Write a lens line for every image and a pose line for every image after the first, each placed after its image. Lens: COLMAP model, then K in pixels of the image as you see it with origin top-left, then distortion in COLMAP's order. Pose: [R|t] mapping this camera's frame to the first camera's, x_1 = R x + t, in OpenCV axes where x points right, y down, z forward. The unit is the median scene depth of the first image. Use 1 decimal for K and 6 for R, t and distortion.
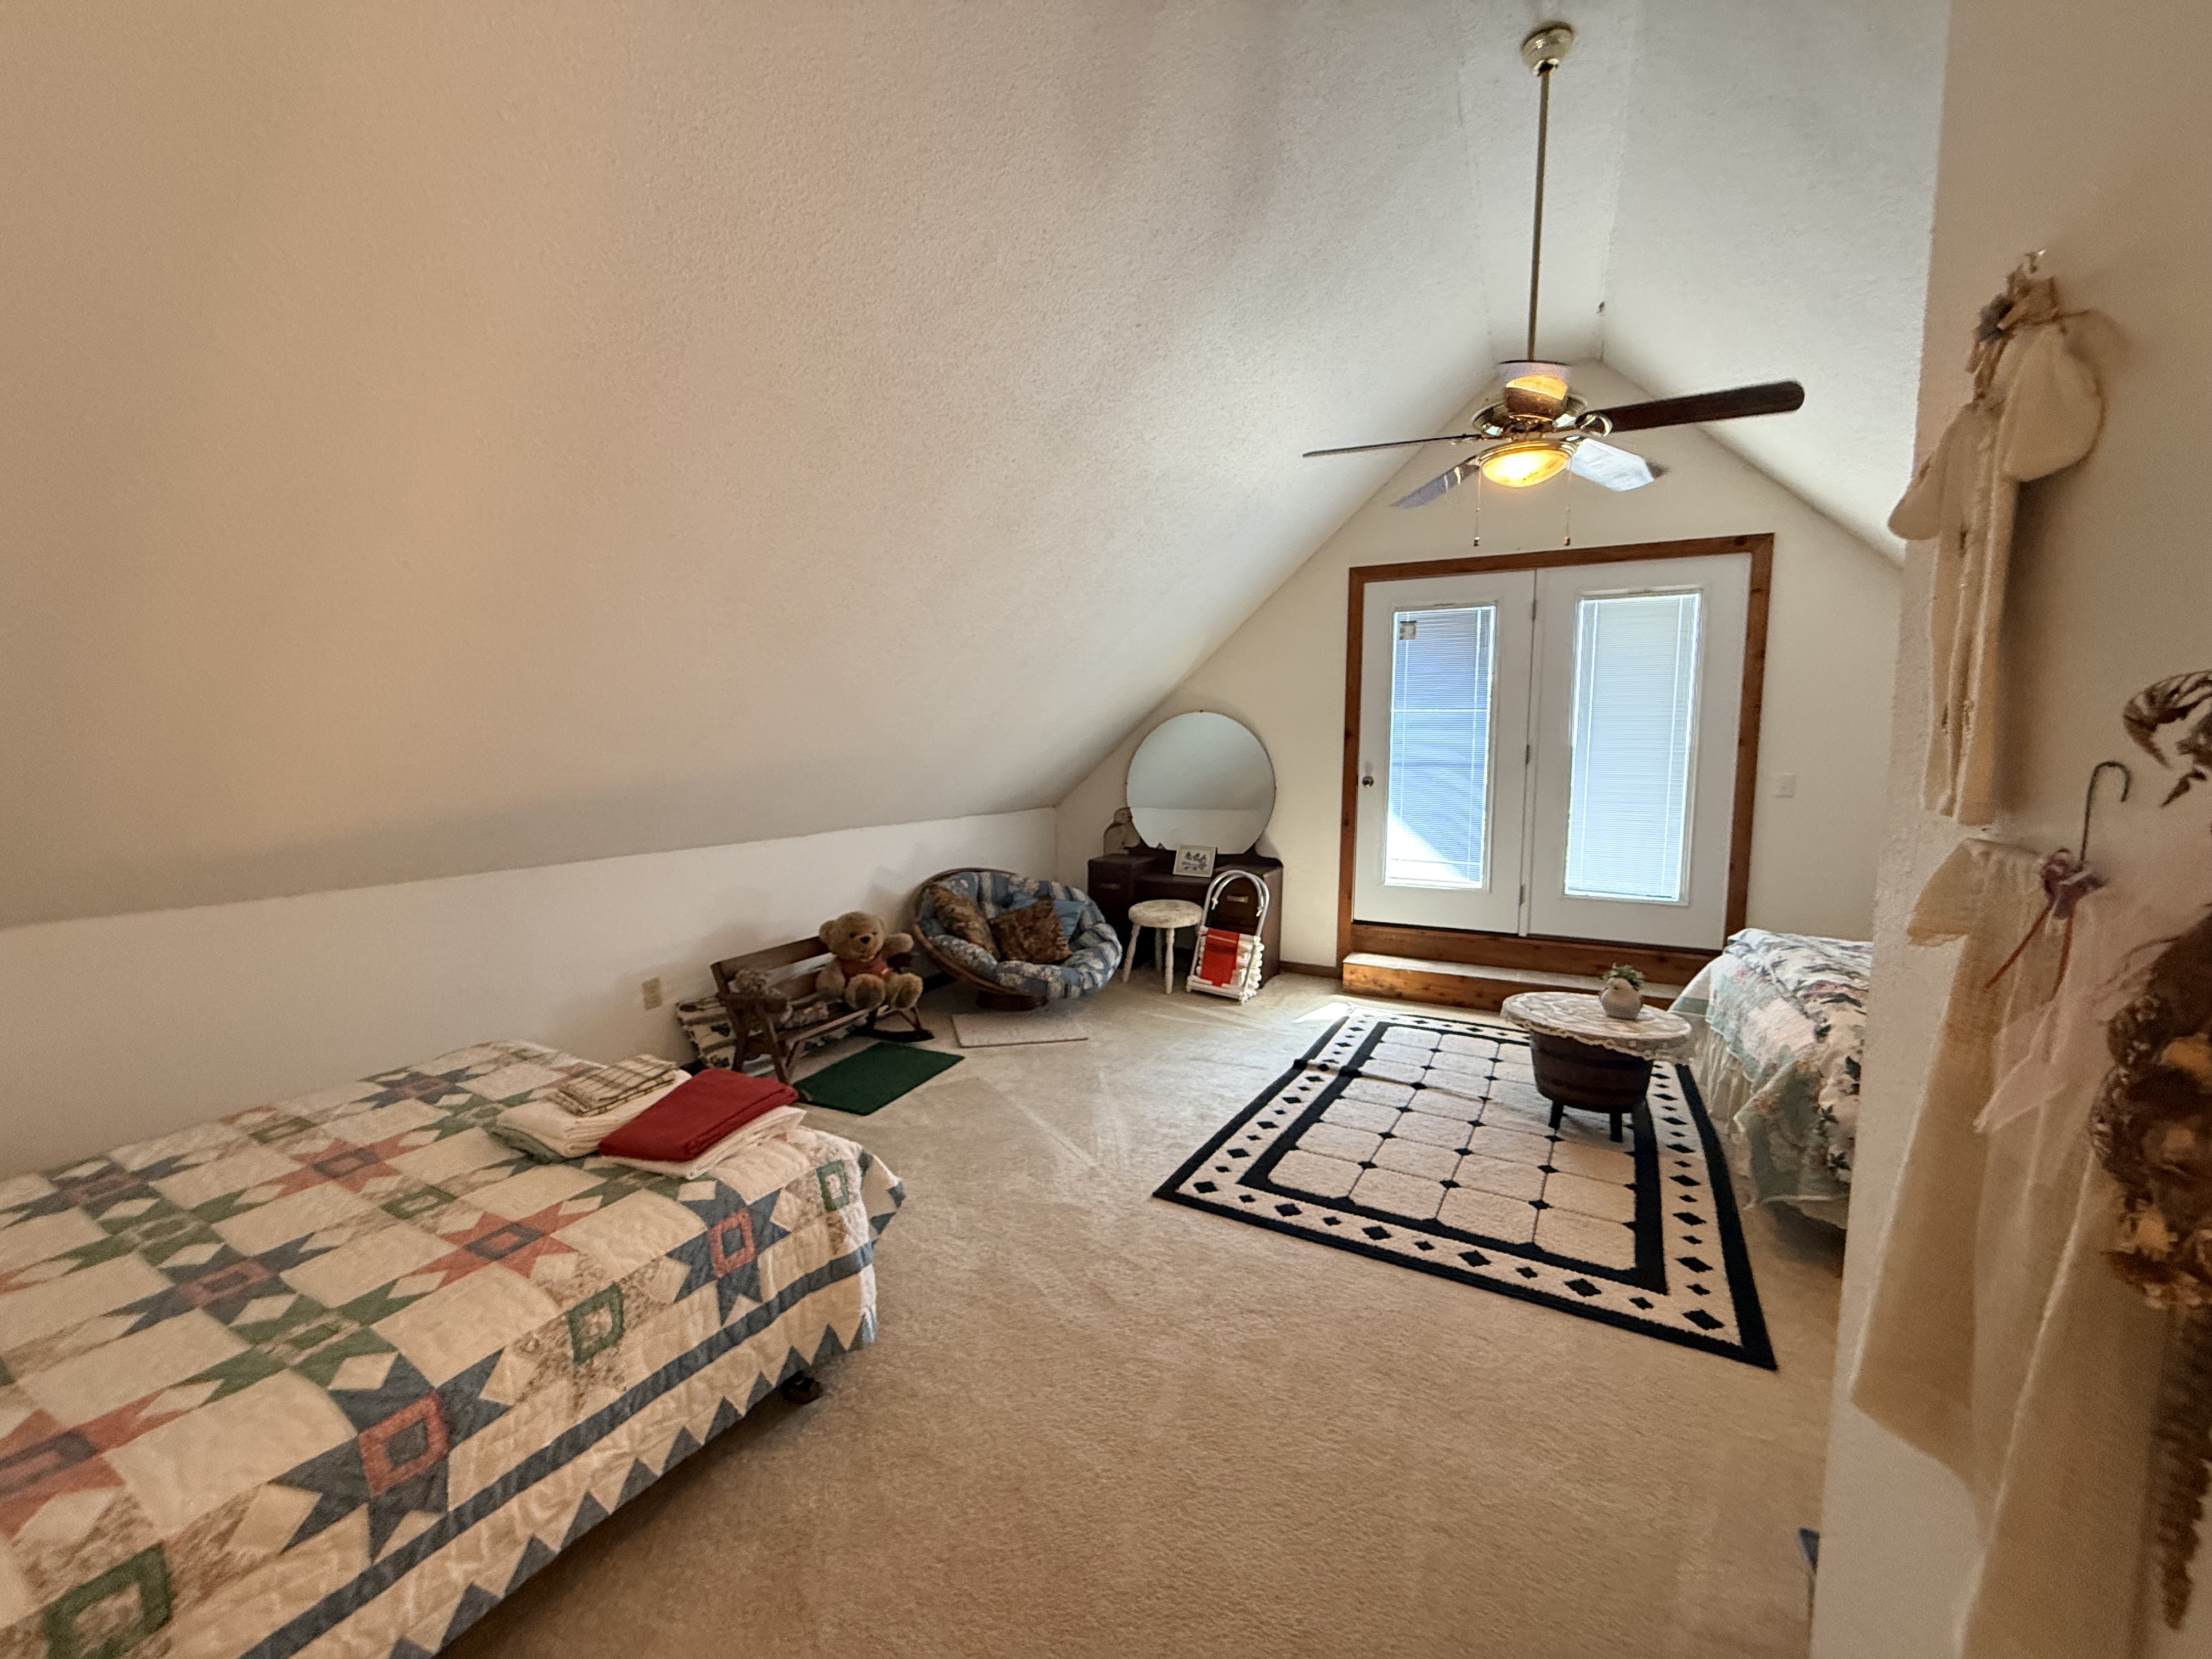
lens RADIAL K [[881.4, 0, 1106.0], [0, 881.4, 829.5], [0, 0, 1]] dist [0.002009, 0.000489]
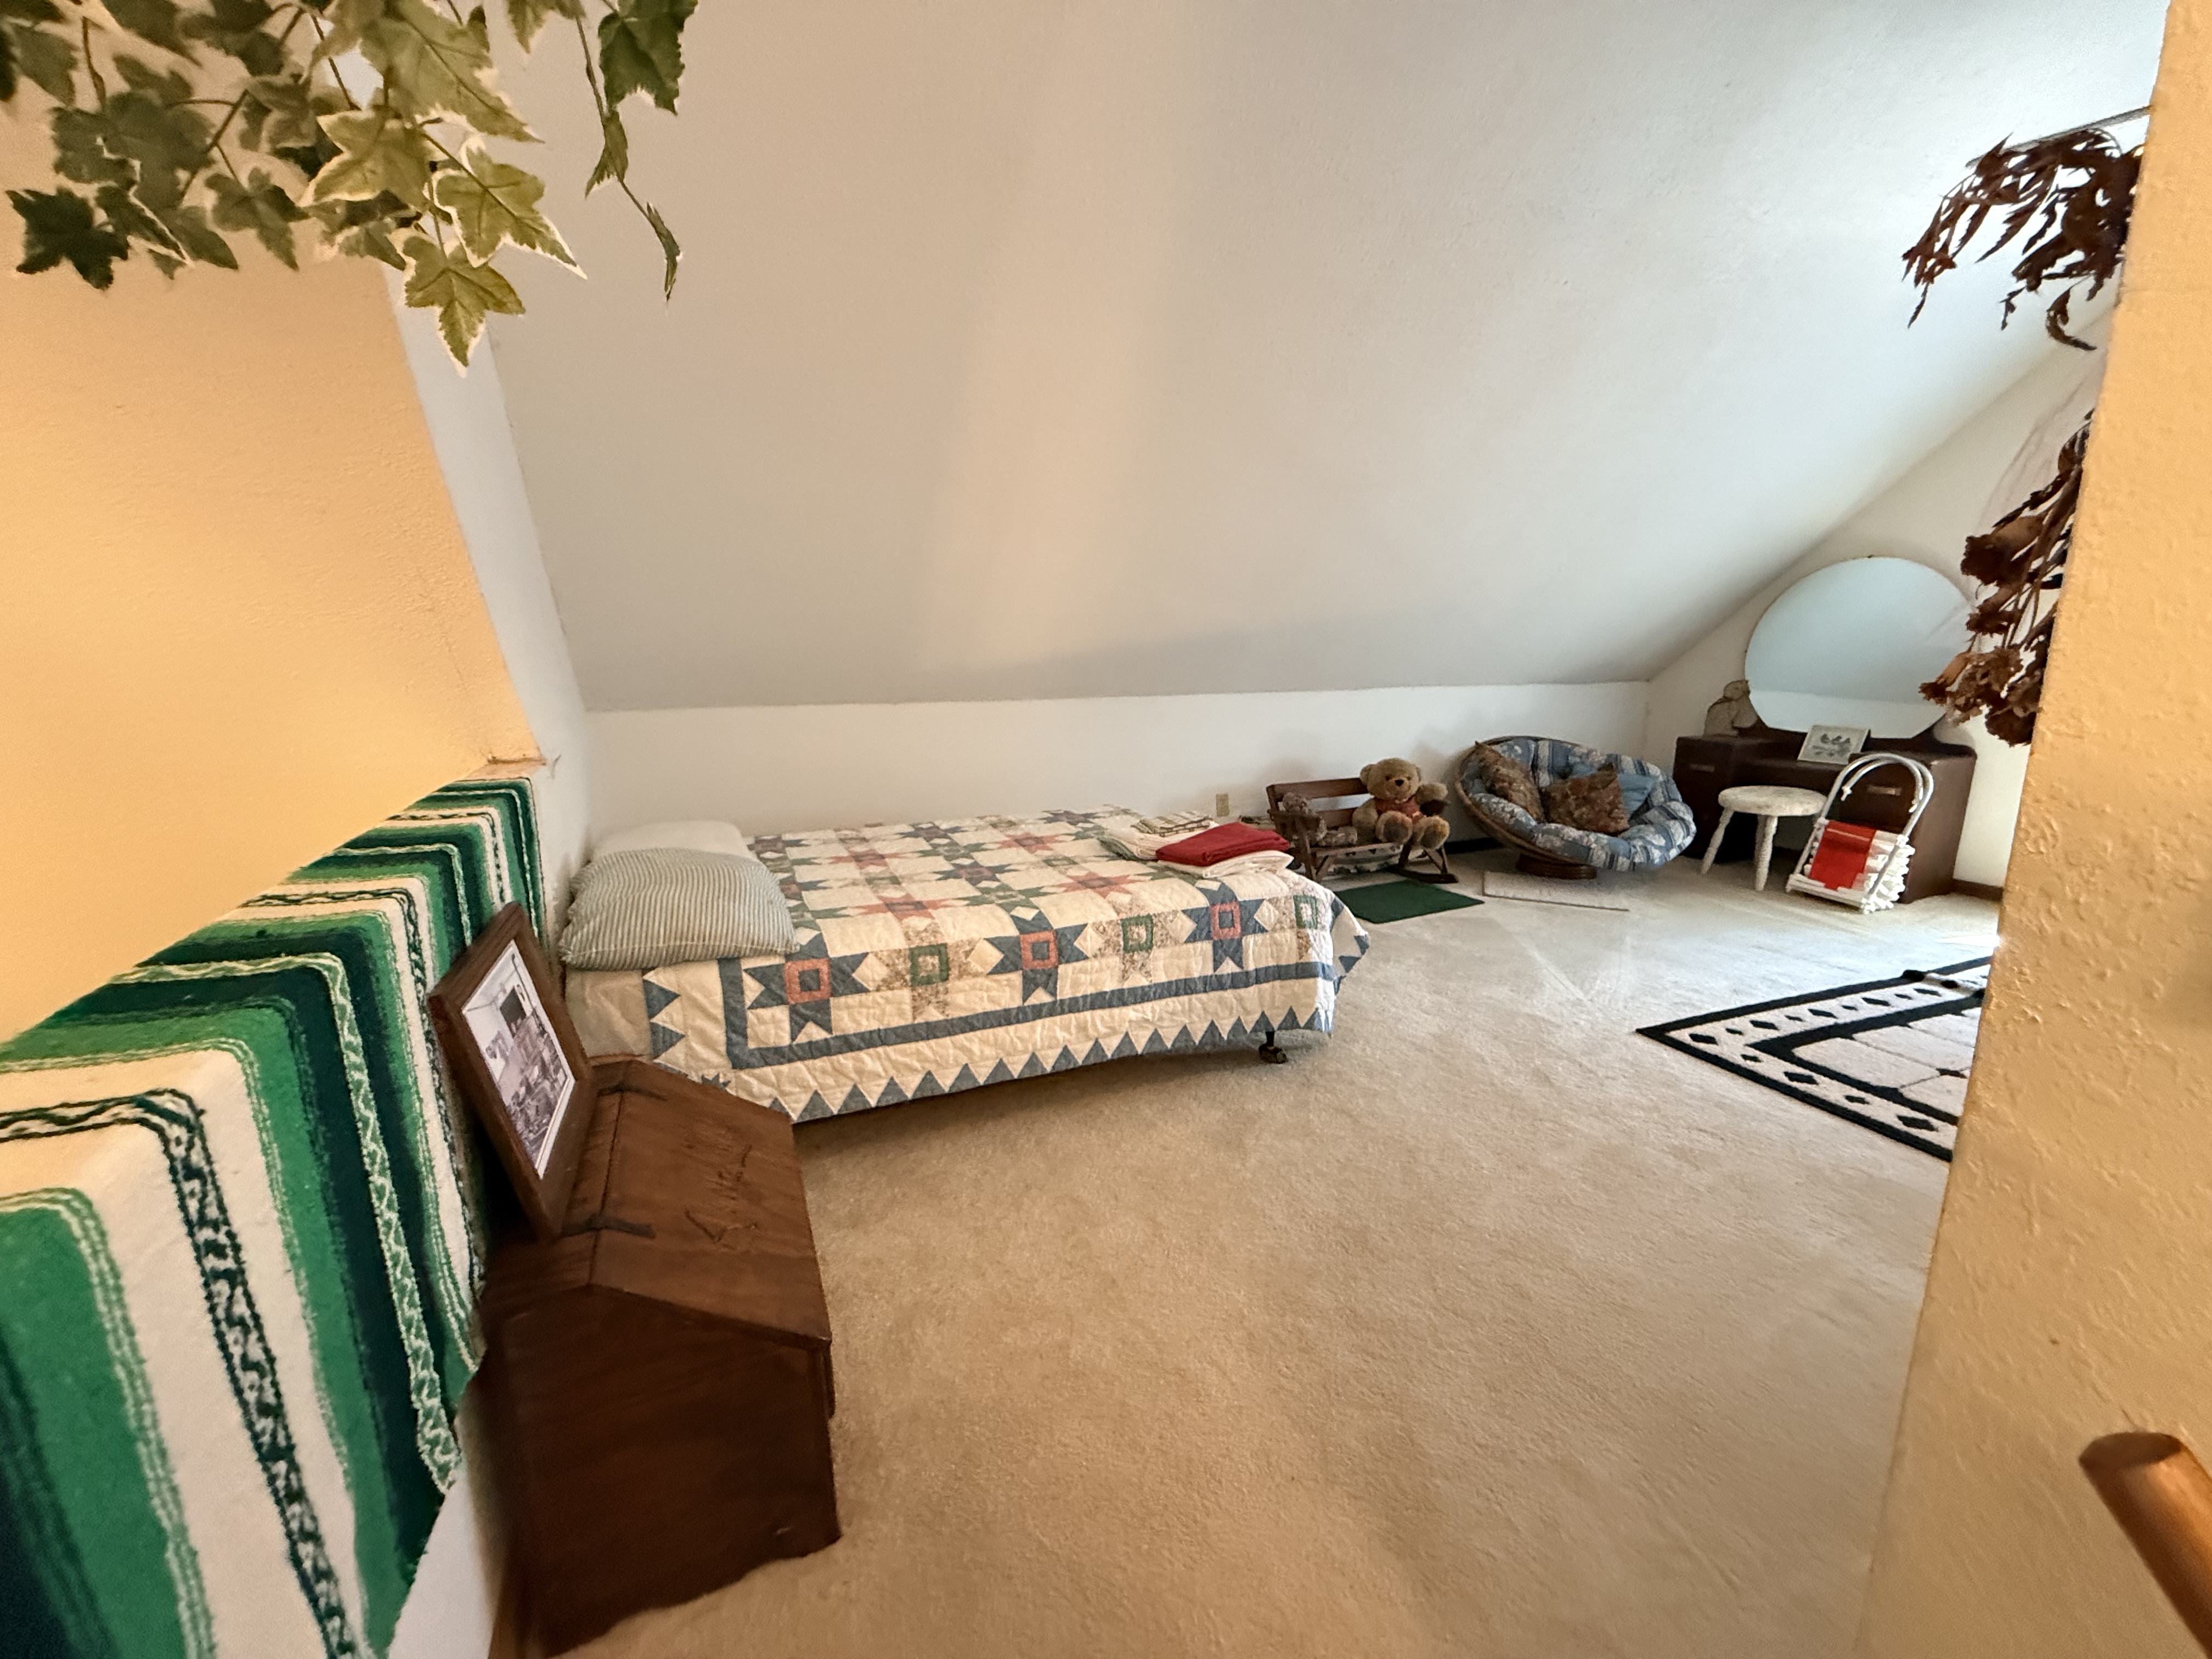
lens RADIAL K [[894.9, 0, 1106.0], [0, 894.9, 829.5], [0, 0, 1]] dist [-0.001438, -0.000578]
pose [[0.787479, 0.105057, -0.607321, 0.176963], [-0.044027, 0.992437, 0.114587, 0.104050], [0.614766, -0.063497, 0.786149, -0.149999]]
